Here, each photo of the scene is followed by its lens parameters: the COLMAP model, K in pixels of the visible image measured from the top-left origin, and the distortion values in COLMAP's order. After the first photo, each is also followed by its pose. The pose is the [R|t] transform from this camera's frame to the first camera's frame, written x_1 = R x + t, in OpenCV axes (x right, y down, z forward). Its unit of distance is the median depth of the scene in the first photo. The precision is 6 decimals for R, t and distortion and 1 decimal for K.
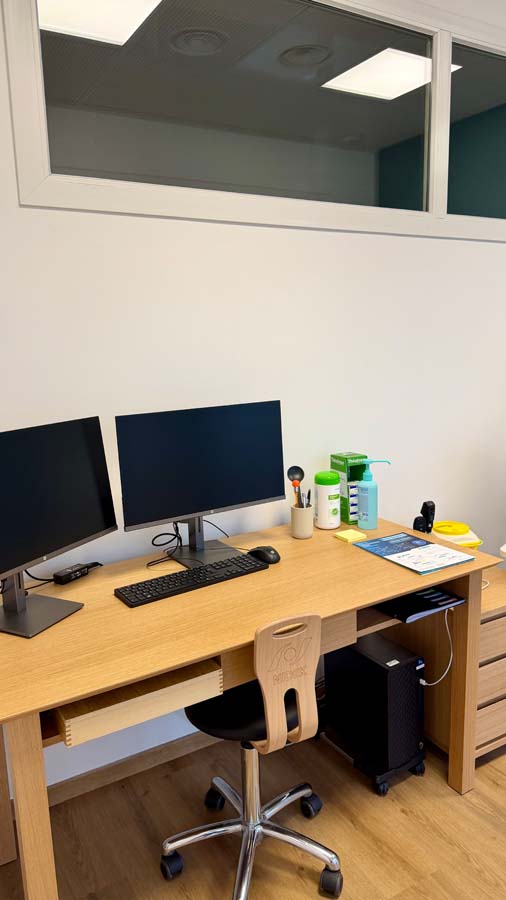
lens RADIAL K [[640.7, 0, 270.5], [0, 640.7, 451.5], [0, 0, 1]] dist [0.111383, -0.149823]
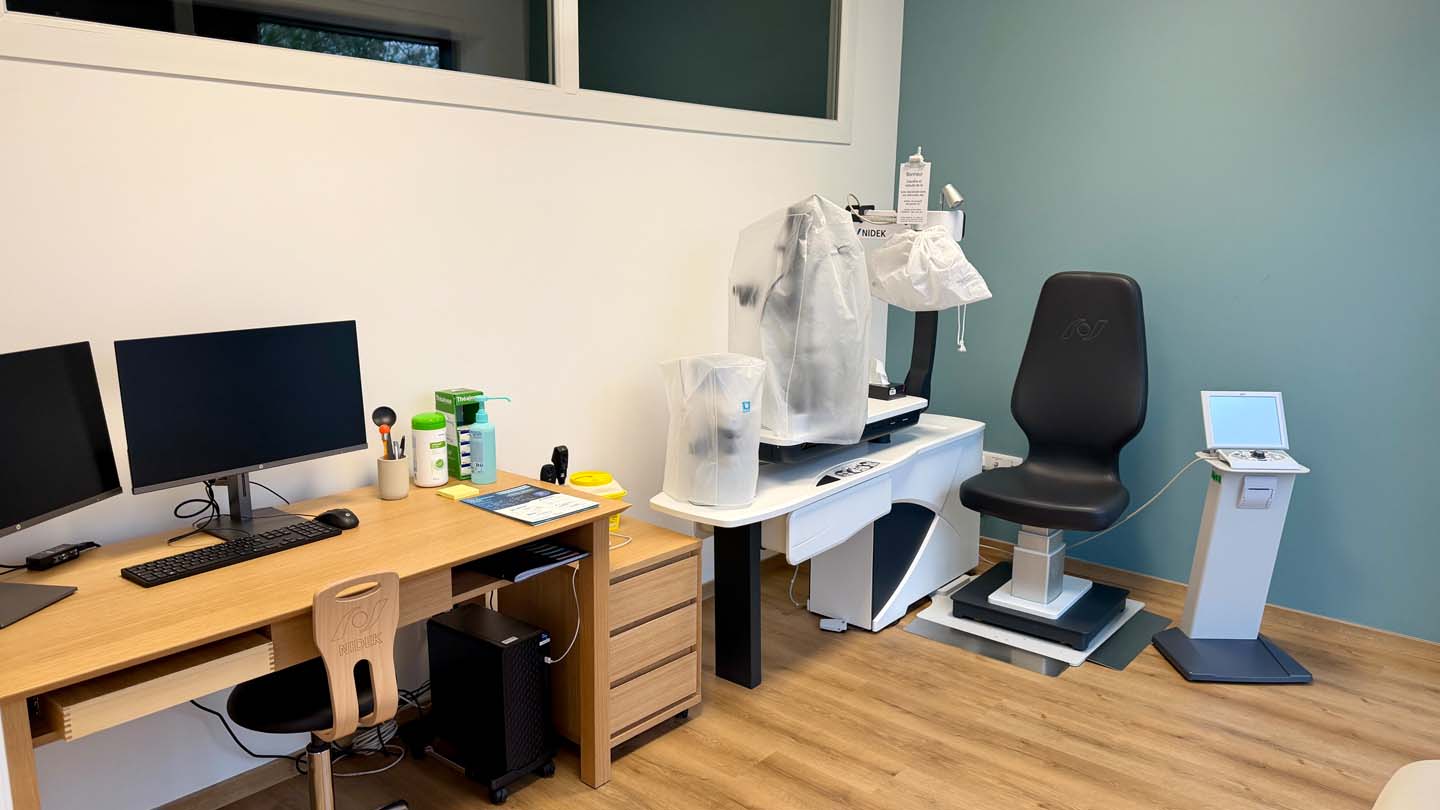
lens RADIAL K [[1025.1, 0, 720.0], [0, 1025.1, 405.0], [0, 0, 1]] dist [0.111383, -0.149823]
pose [[0.956223, -0.027006, 0.291391, 0.068834], [0.027621, 0.999616, 0.002002, 0.032285], [-0.291333, 0.006134, 0.956602, -0.330766]]
